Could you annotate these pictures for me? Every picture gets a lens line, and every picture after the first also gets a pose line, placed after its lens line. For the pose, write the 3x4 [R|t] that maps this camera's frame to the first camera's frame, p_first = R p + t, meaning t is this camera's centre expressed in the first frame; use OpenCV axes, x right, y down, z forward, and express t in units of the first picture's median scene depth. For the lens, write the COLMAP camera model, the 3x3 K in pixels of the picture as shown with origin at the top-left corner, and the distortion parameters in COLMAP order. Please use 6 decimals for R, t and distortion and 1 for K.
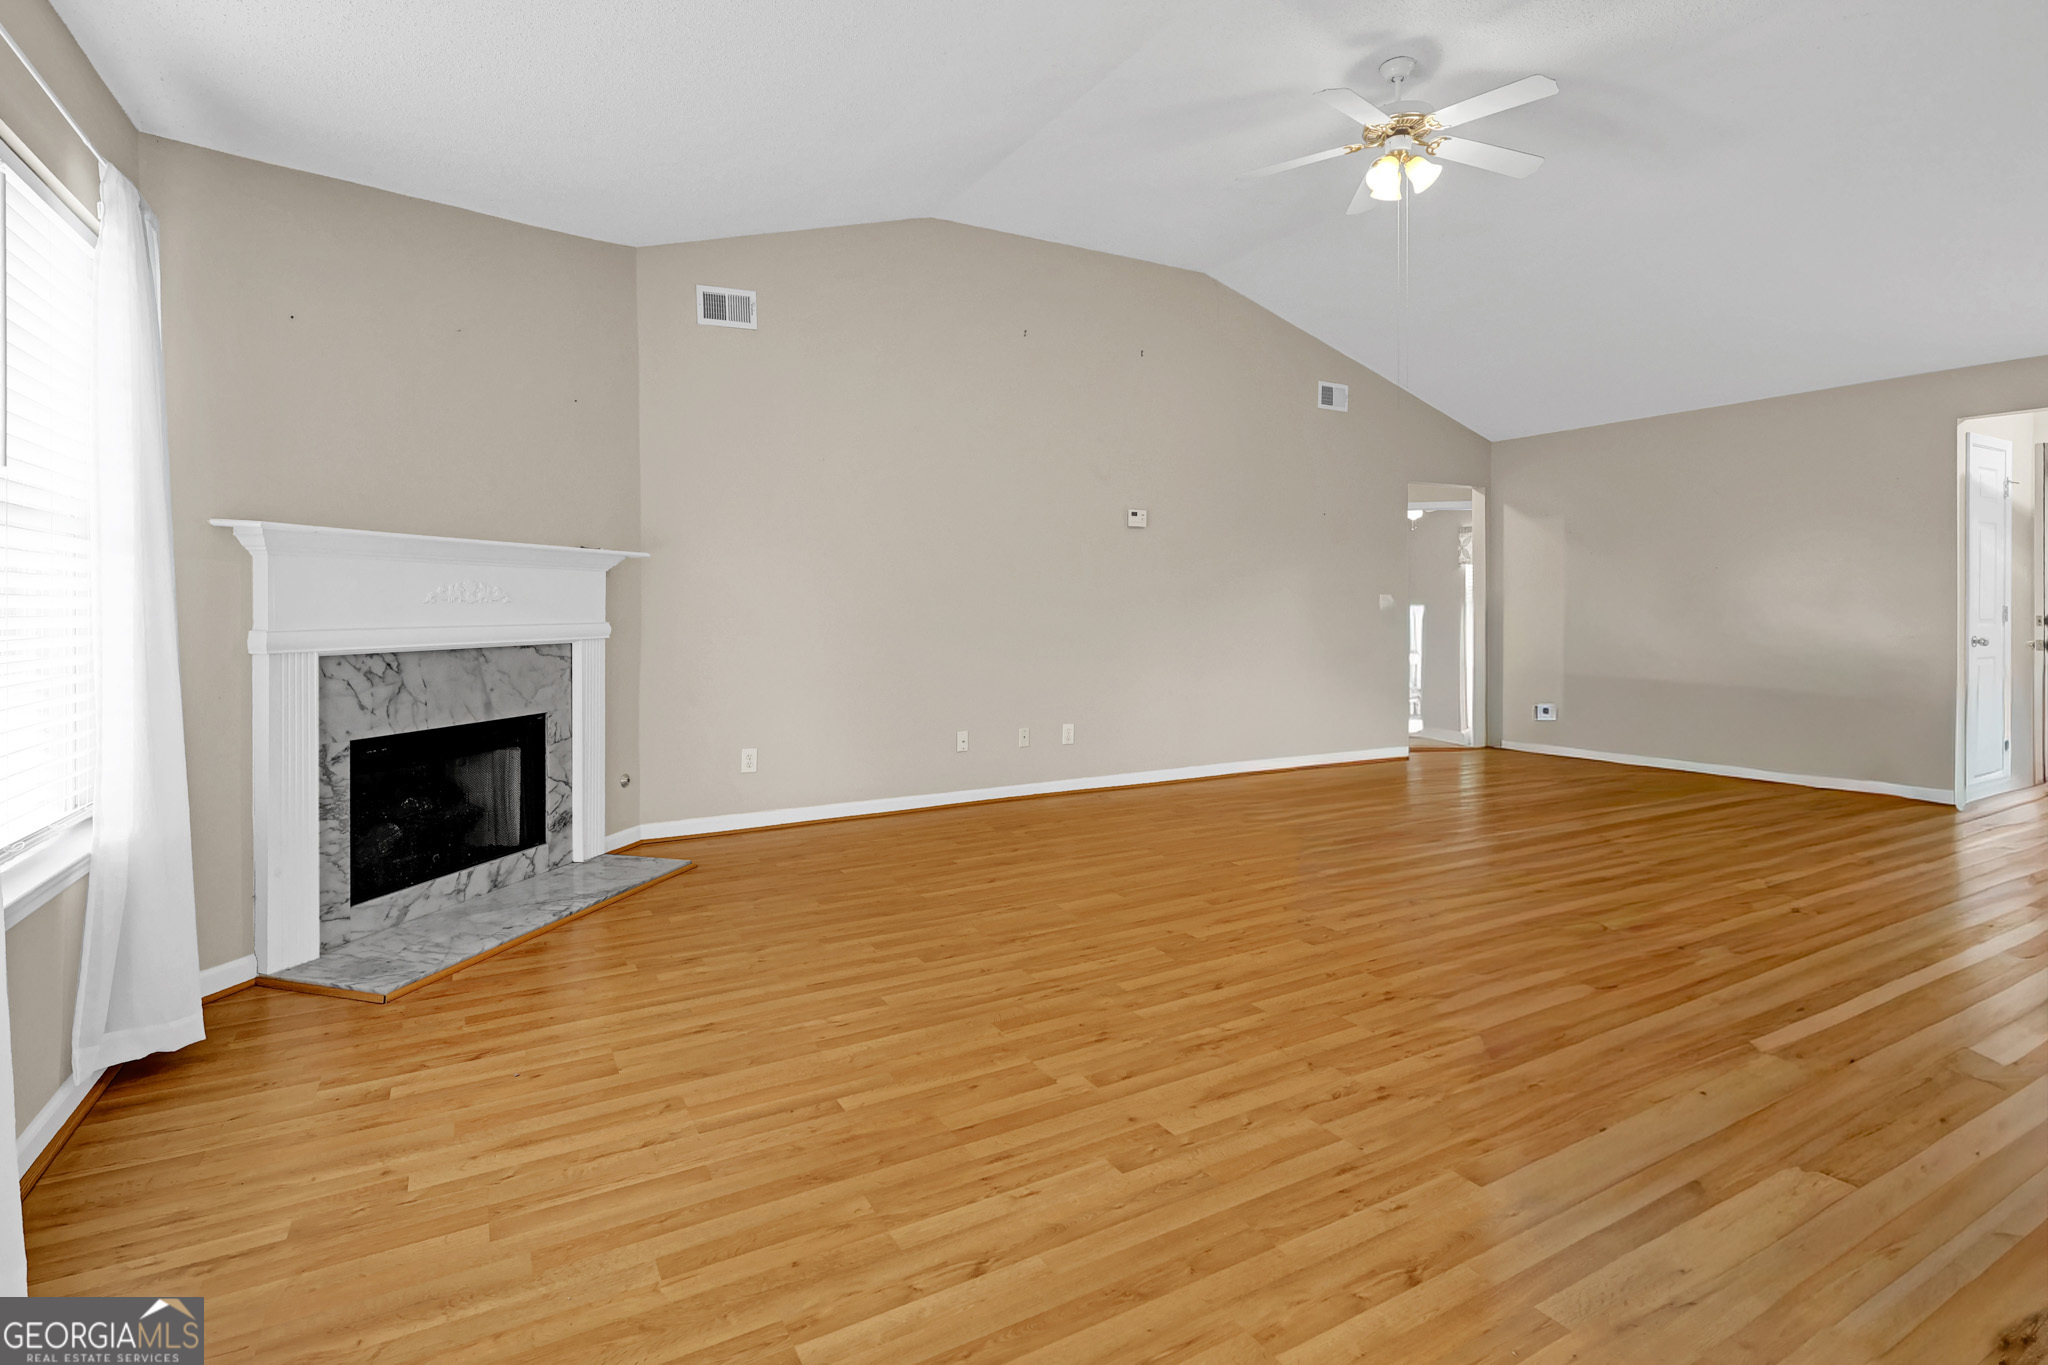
lens RADIAL K [[985.8, 0, 999.2], [0, 985.8, 599.8], [0, 0, 1]] dist [-0.001863, -0.000373]
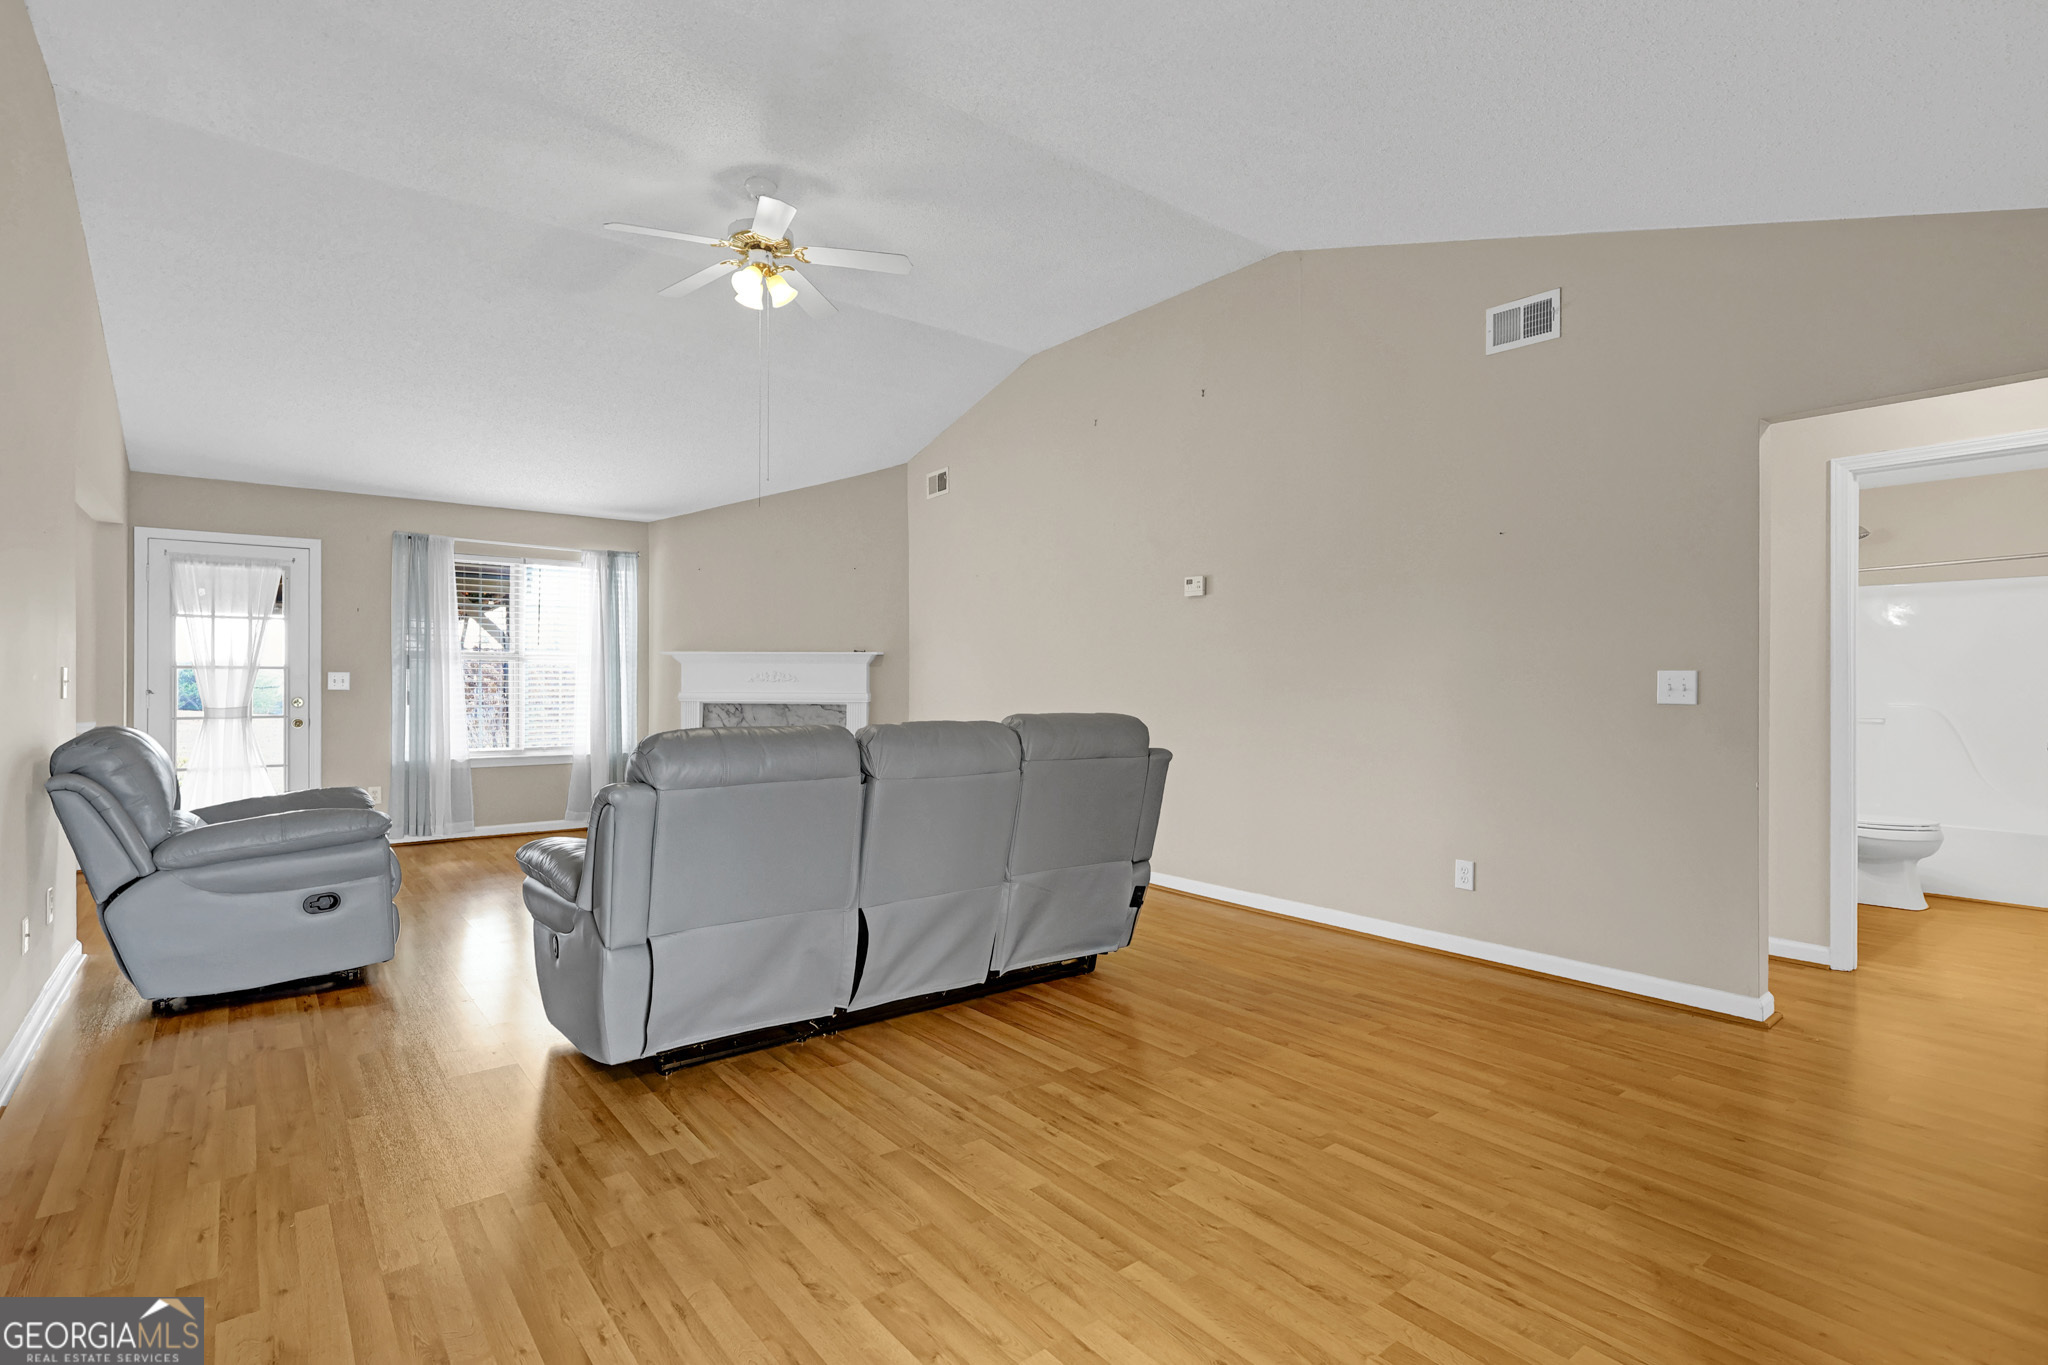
lens RADIAL K [[992.3, 0, 1029.5], [0, 992.3, 677.2], [0, 0, 1]] dist [-0.003291, -0.000592]
pose [[0.167443, -0.001471, -0.985881, 1.595613], [0.001087, 0.999999, -0.001308, -0.002972], [0.985881, -0.000853, 0.167444, 1.163600]]
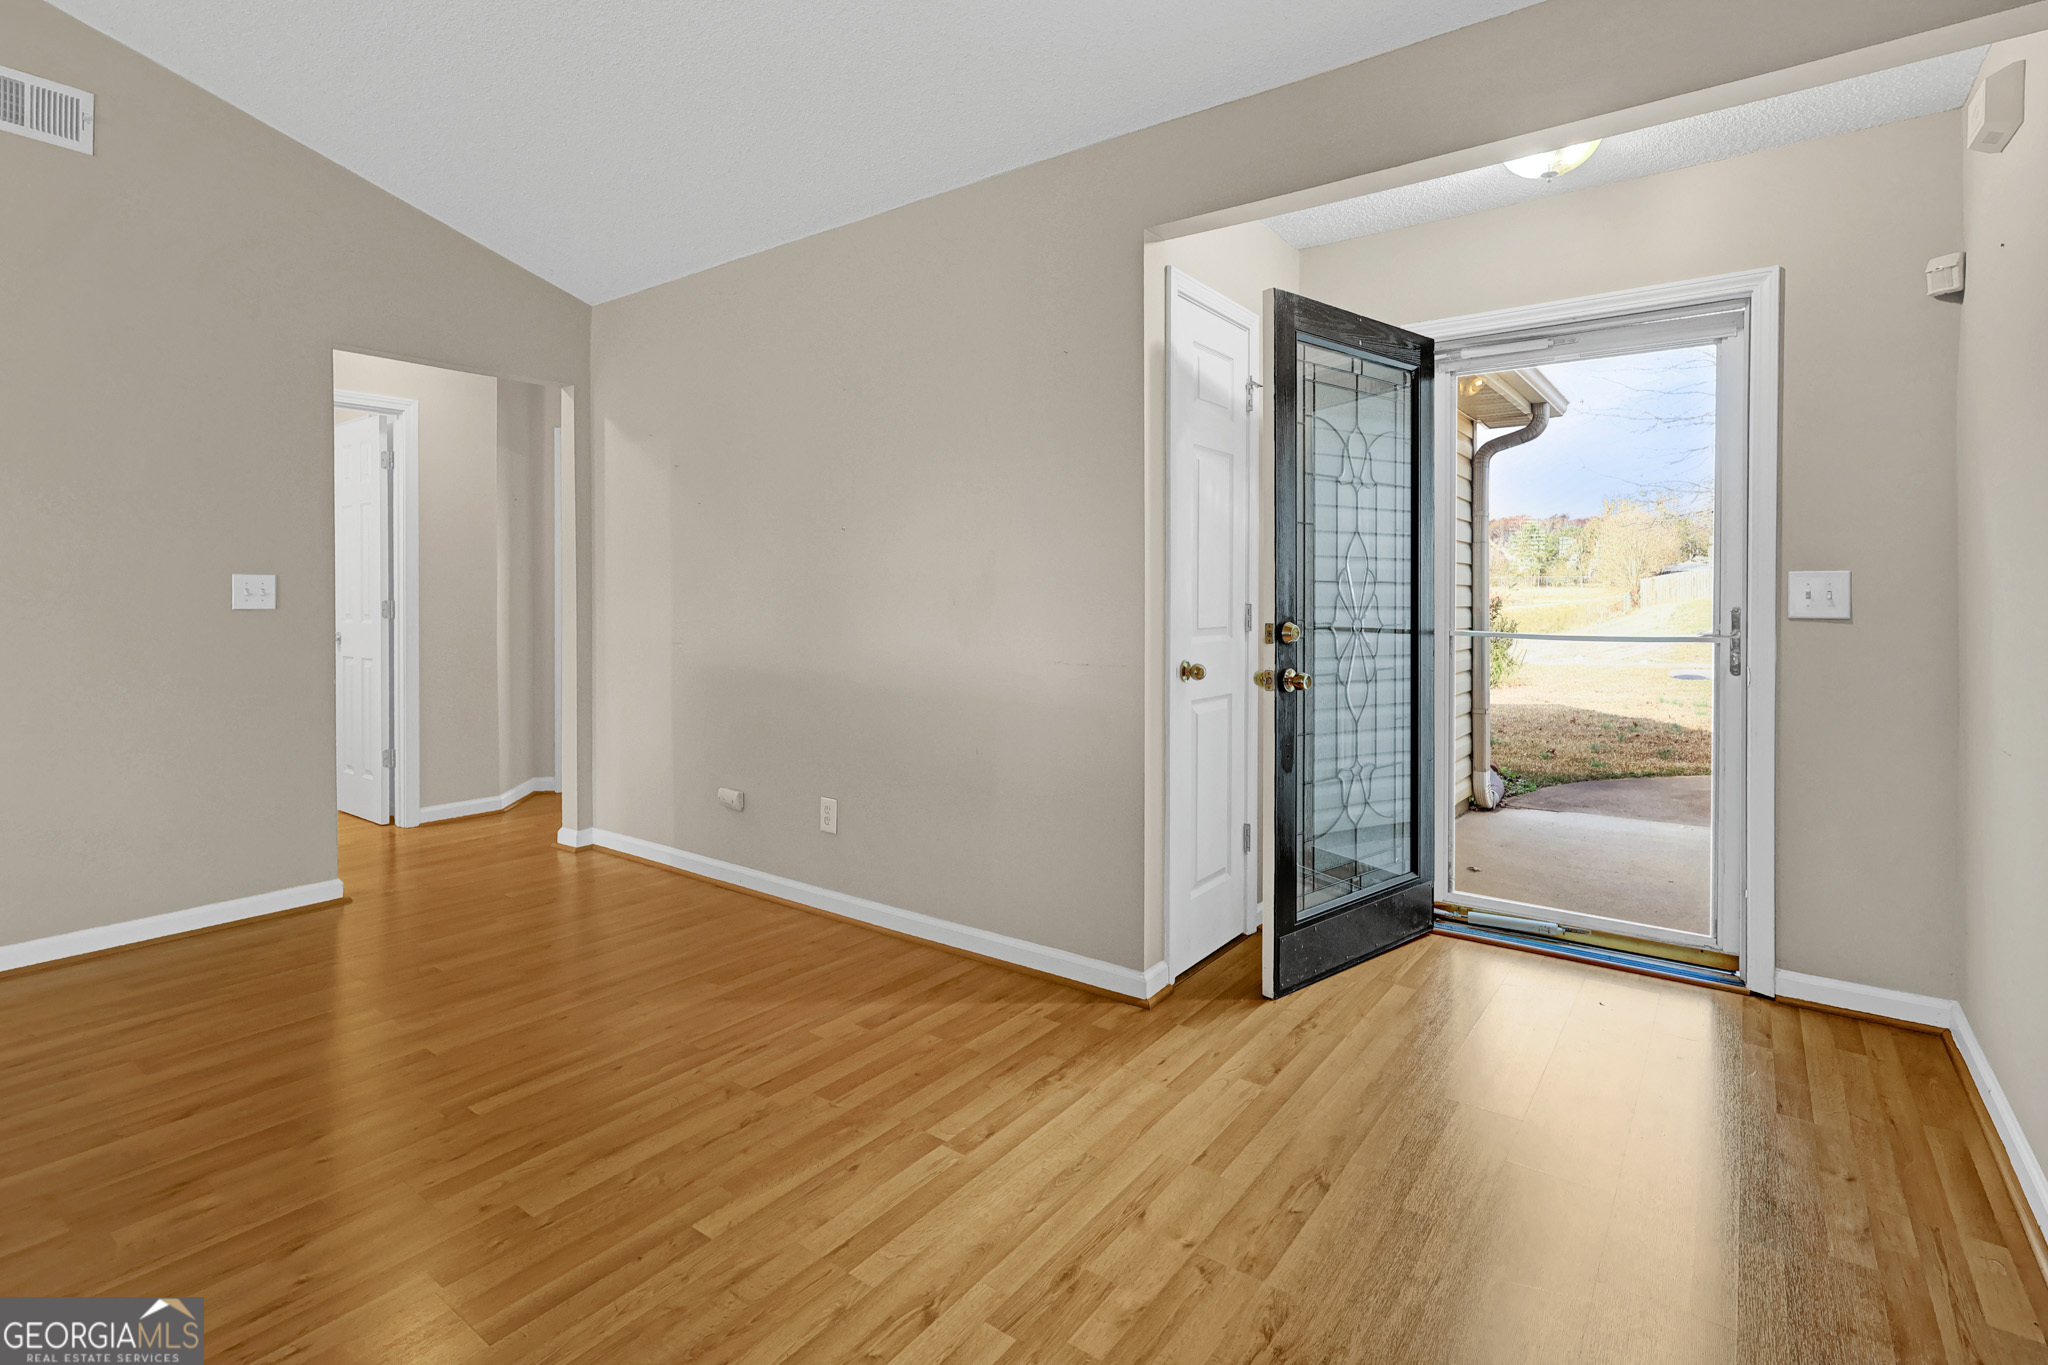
lens RADIAL K [[985.8, 0, 999.2], [0, 985.8, 599.8], [0, 0, 1]] dist [-0.001863, -0.000373]
pose [[0.915783, -0.002026, 0.401668, 1.030207], [-0.002547, 0.999938, 0.010851, 0.001631], [-0.401665, -0.010960, 0.915721, 0.820934]]
